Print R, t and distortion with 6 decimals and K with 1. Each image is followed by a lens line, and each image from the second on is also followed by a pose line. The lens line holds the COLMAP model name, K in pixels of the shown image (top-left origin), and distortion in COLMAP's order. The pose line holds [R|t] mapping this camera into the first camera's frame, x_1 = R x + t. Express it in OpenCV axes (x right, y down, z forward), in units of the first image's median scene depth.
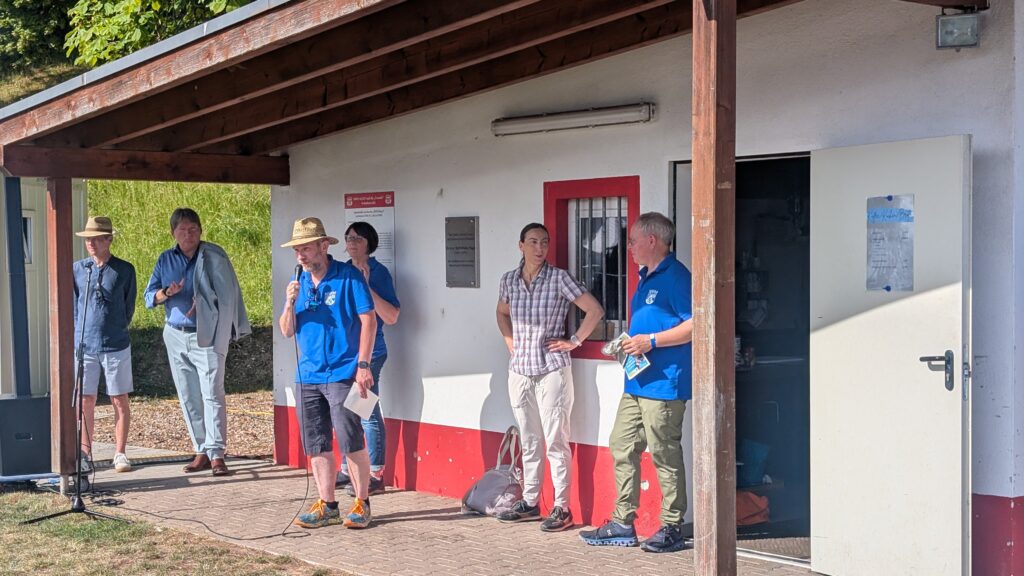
lens RADIAL K [[1586.7, 0, 512.0], [0, 1586.7, 288.0], [0, 0, 1]] dist [0.274628, -1.291124]
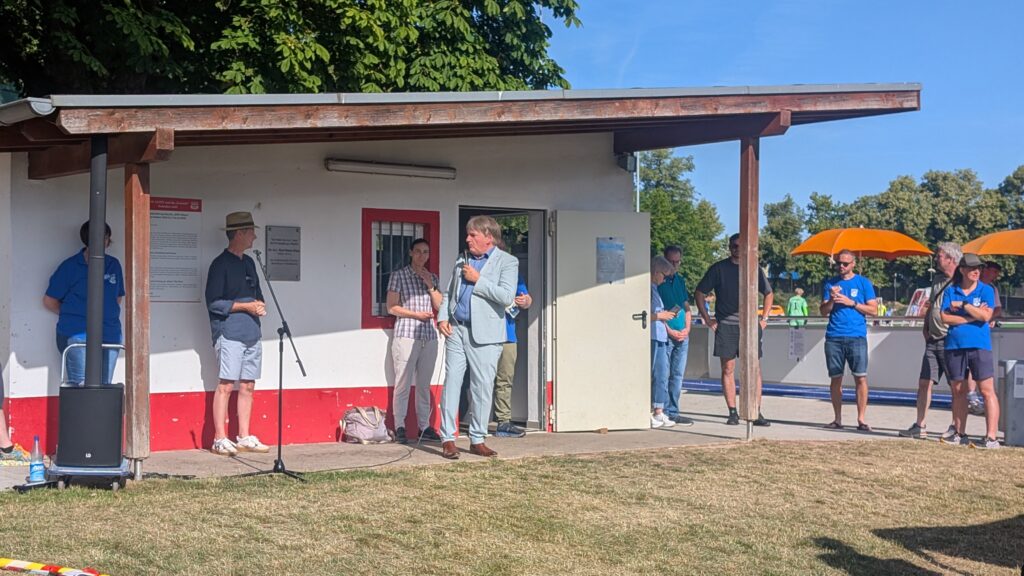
lens RADIAL K [[1586.7, 0, 512.0], [0, 1586.7, 288.0], [0, 0, 1]] dist [0.274628, -1.291124]
pose [[0.048745, 0.017331, 0.998661, -1.529152], [0.012546, 0.999760, -0.017963, 0.036149], [-0.998732, 0.013405, 0.048516, 0.867510]]
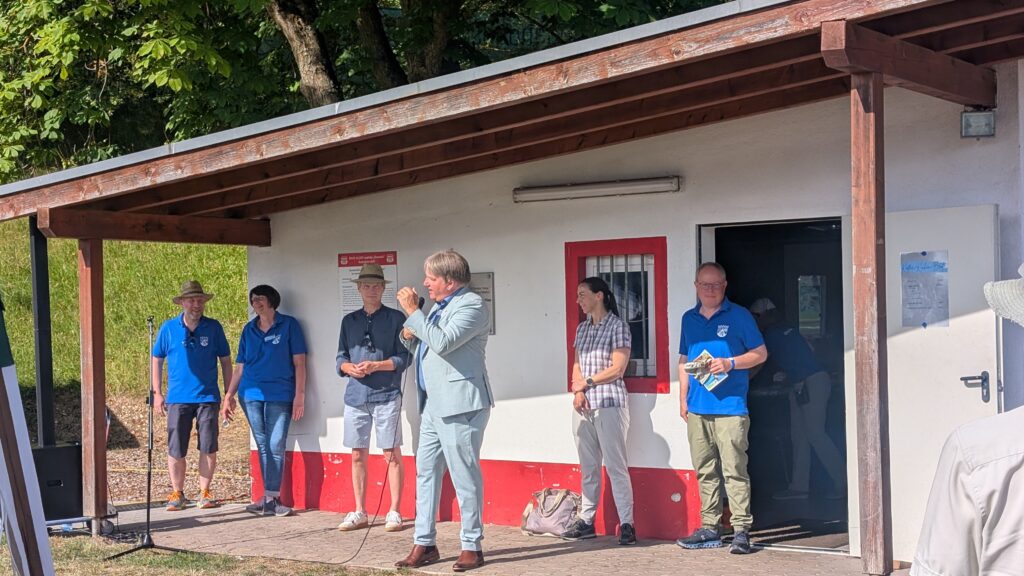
lens RADIAL K [[1586.7, 0, 512.0], [0, 1586.7, 288.0], [0, 0, 1]] dist [0.274628, -1.291124]
pose [[0.966730, -0.005751, 0.255736, -0.341992], [0.016760, 0.999023, -0.040889, 0.014995], [-0.255251, 0.043815, 0.965882, -0.121804]]
